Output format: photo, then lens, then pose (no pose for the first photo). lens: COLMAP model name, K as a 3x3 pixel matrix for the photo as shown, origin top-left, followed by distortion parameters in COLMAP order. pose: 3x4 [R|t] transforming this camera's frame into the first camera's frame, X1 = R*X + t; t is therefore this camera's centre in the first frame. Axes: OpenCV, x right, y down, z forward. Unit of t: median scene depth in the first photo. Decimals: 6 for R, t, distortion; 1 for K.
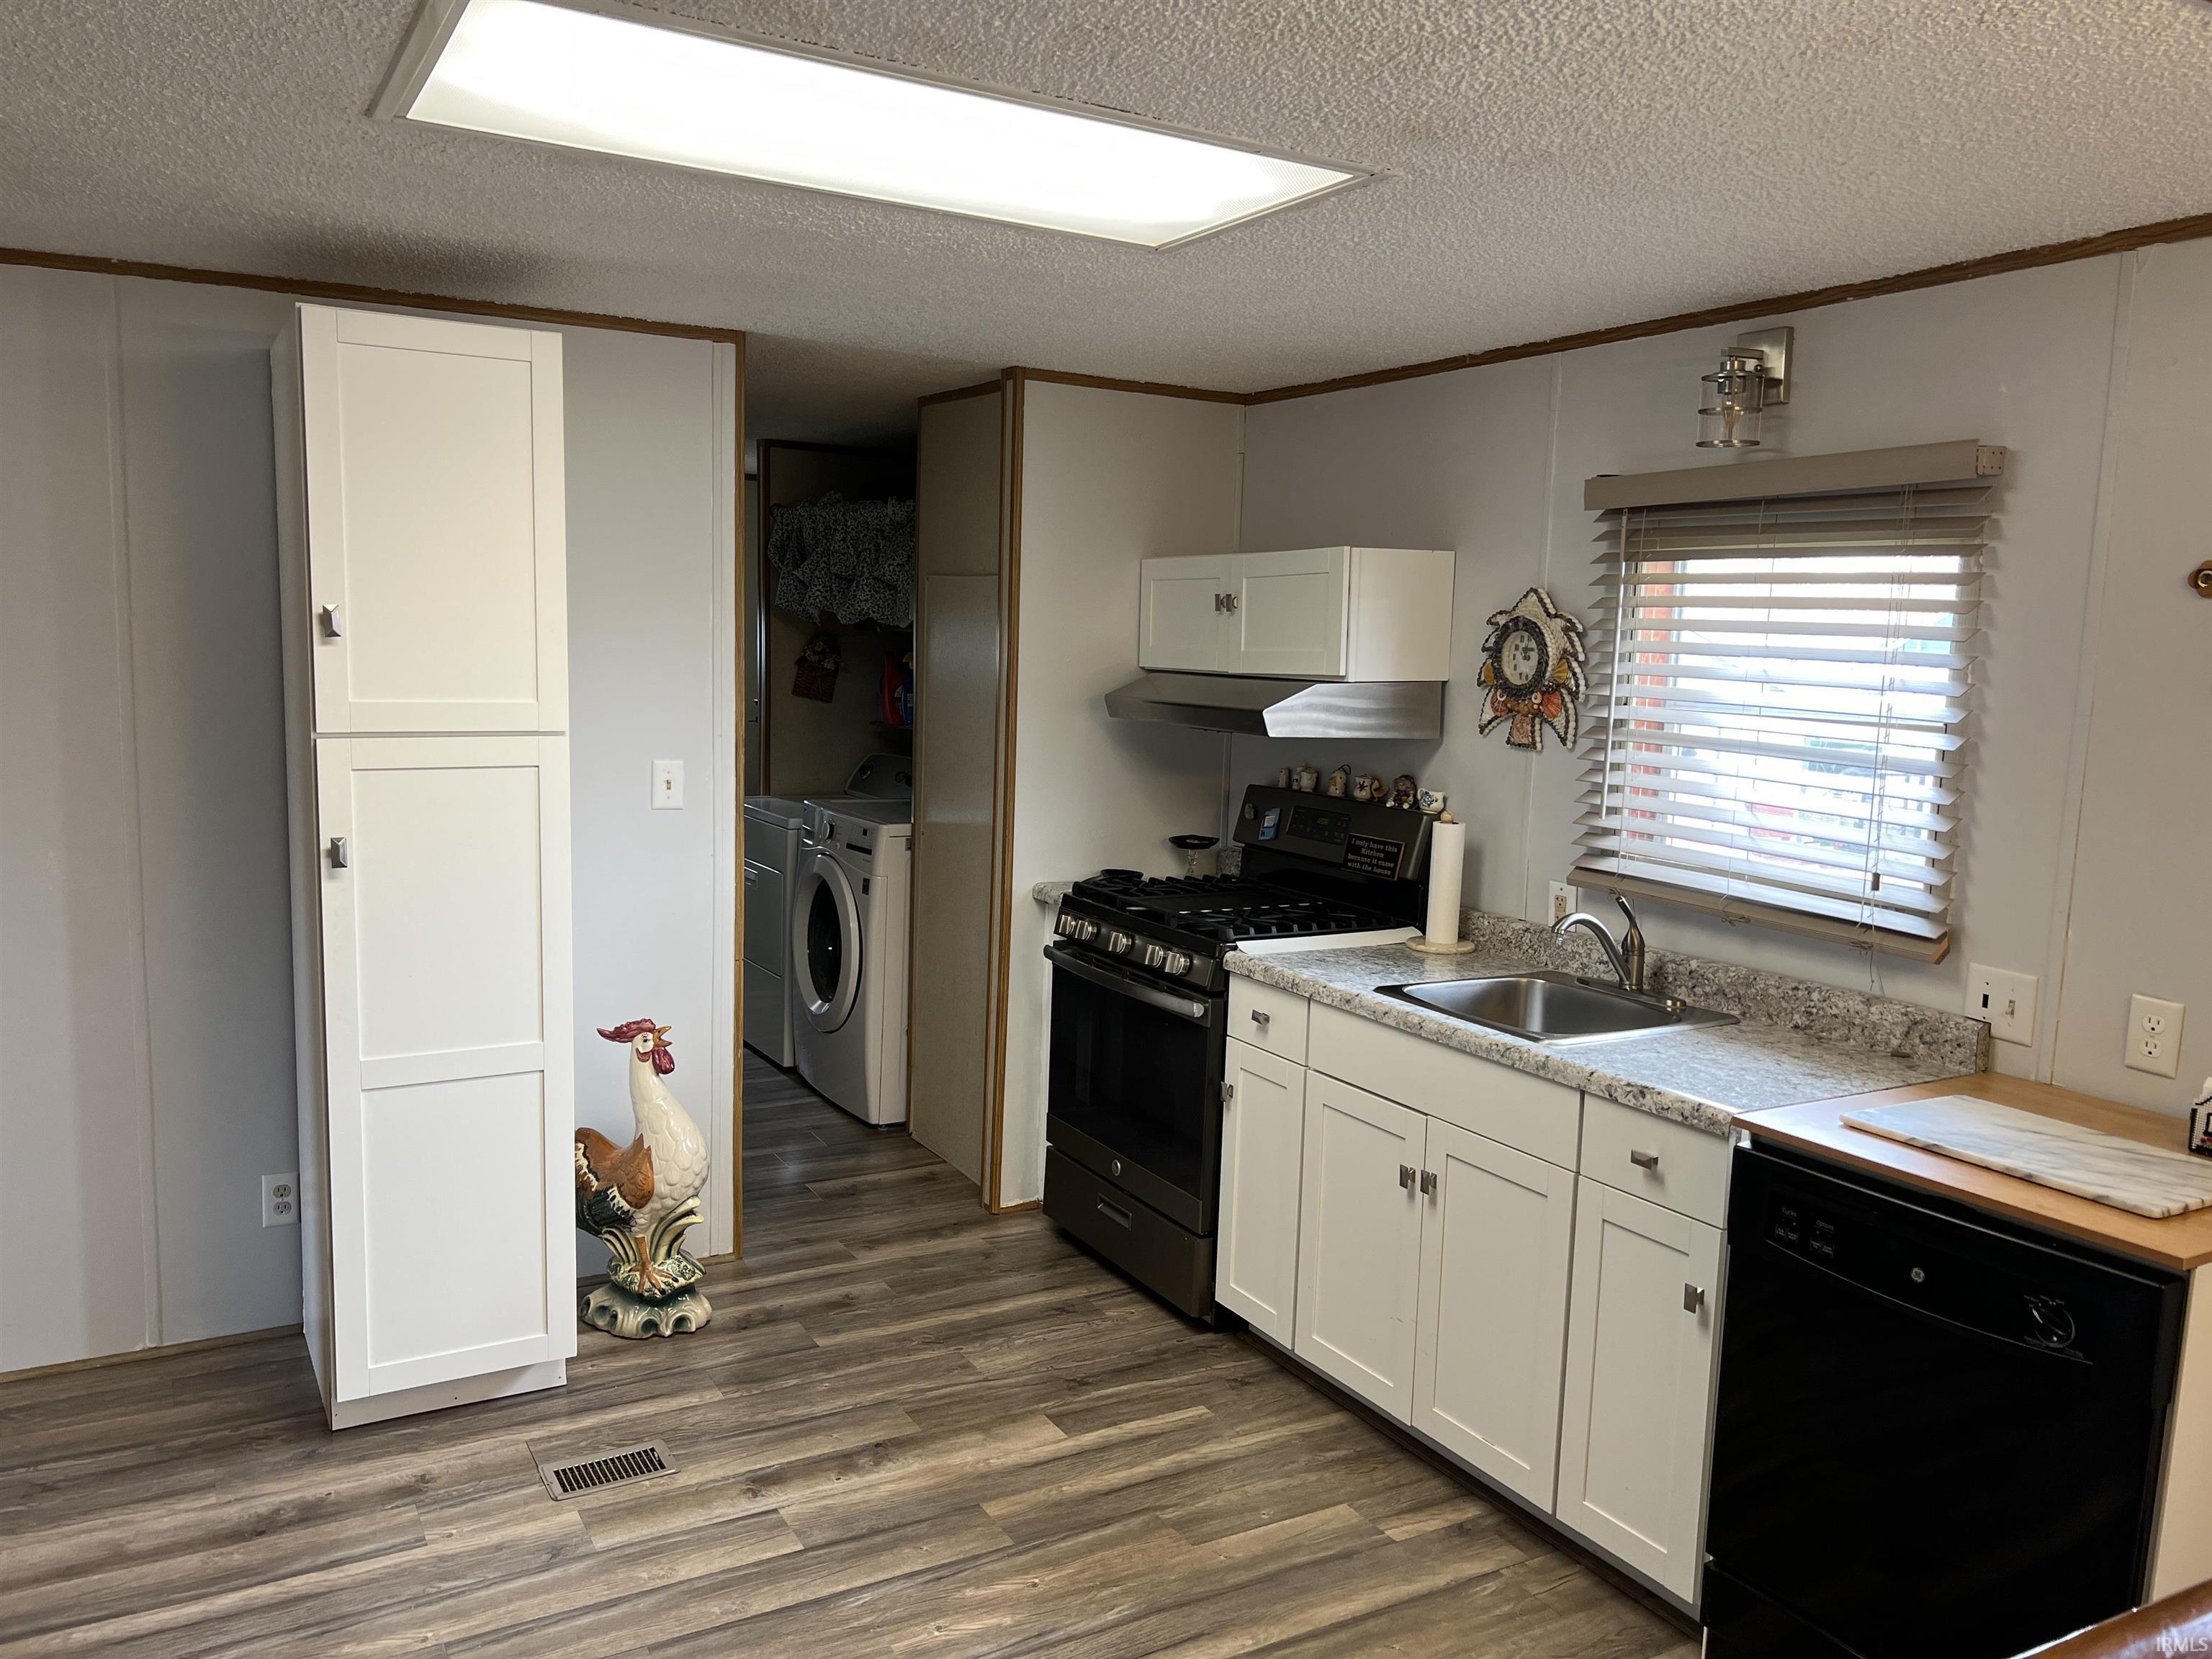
lens RADIAL K [[1673.3, 0, 1088.5], [0, 1673.3, 840.9], [0, 0, 1]] dist [0.051777, -0.062989]
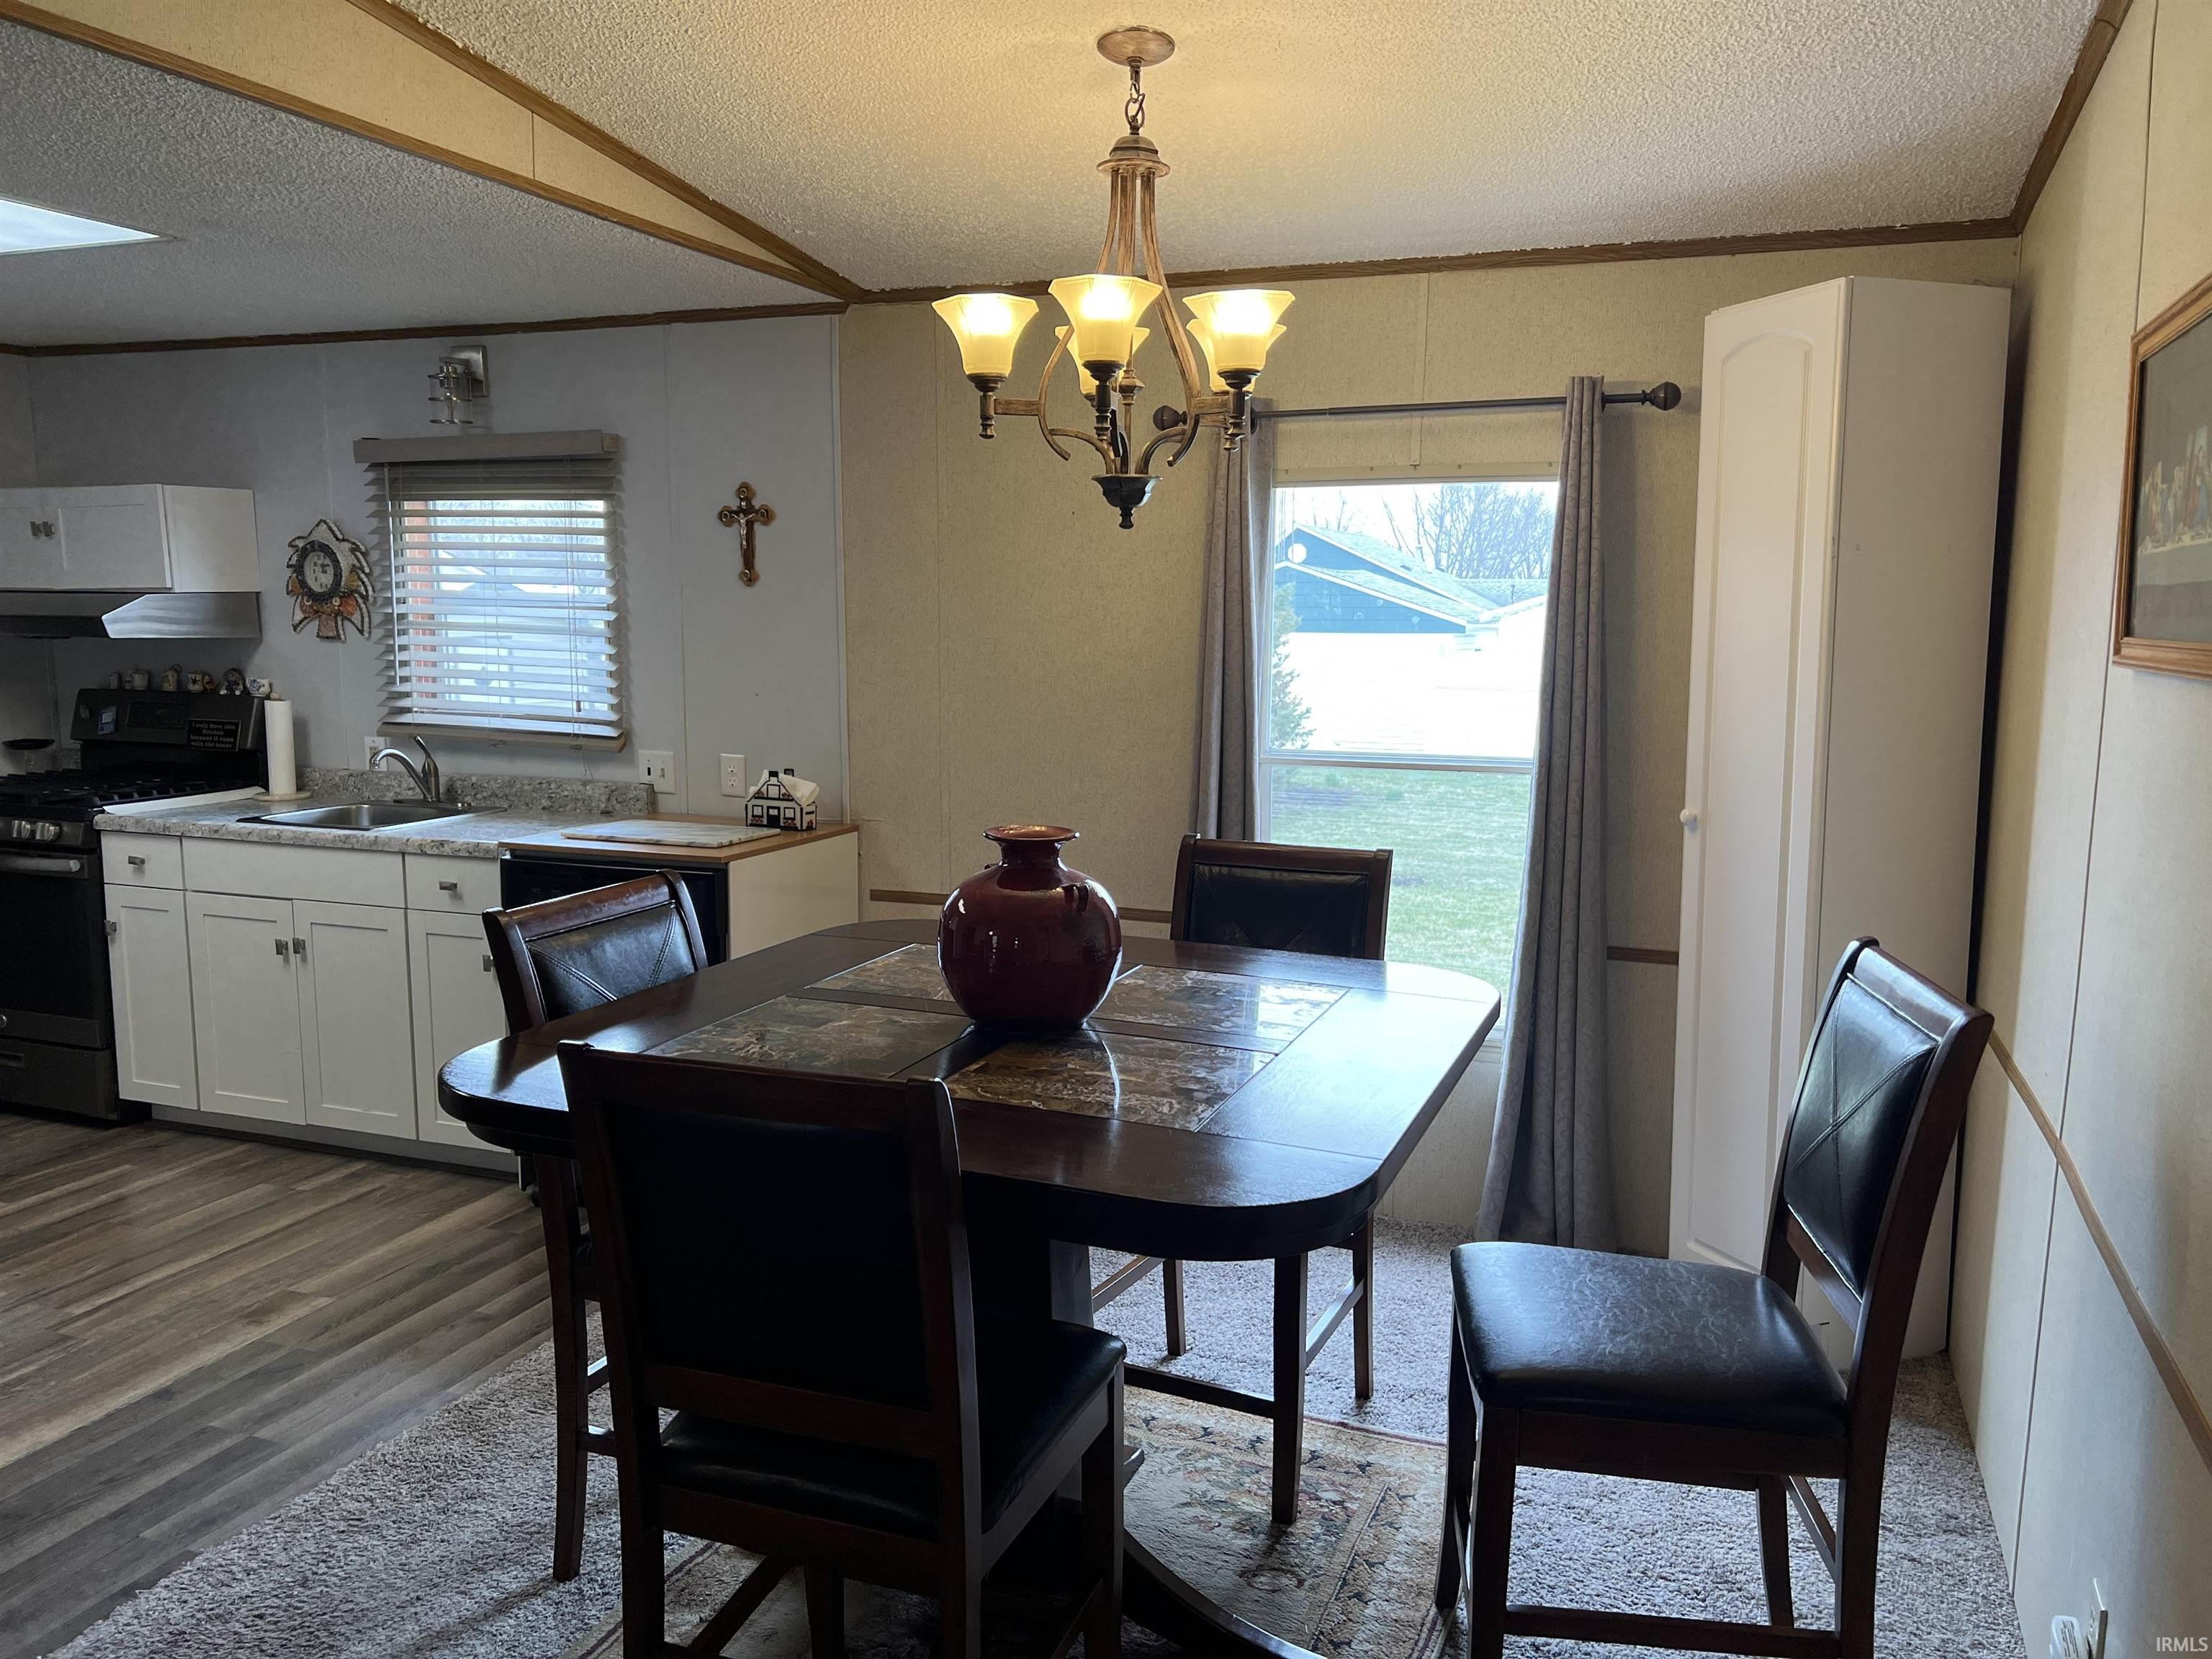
lens RADIAL K [[1673.3, 0, 1114.6], [0, 1673.3, 833.1], [0, 0, 1]] dist [0.051777, -0.062989]
pose [[0.768059, -0.115411, 0.629894, -0.140499], [0.095189, 0.993274, 0.065923, 0.076909], [-0.633265, 0.009326, 0.773879, -0.484682]]
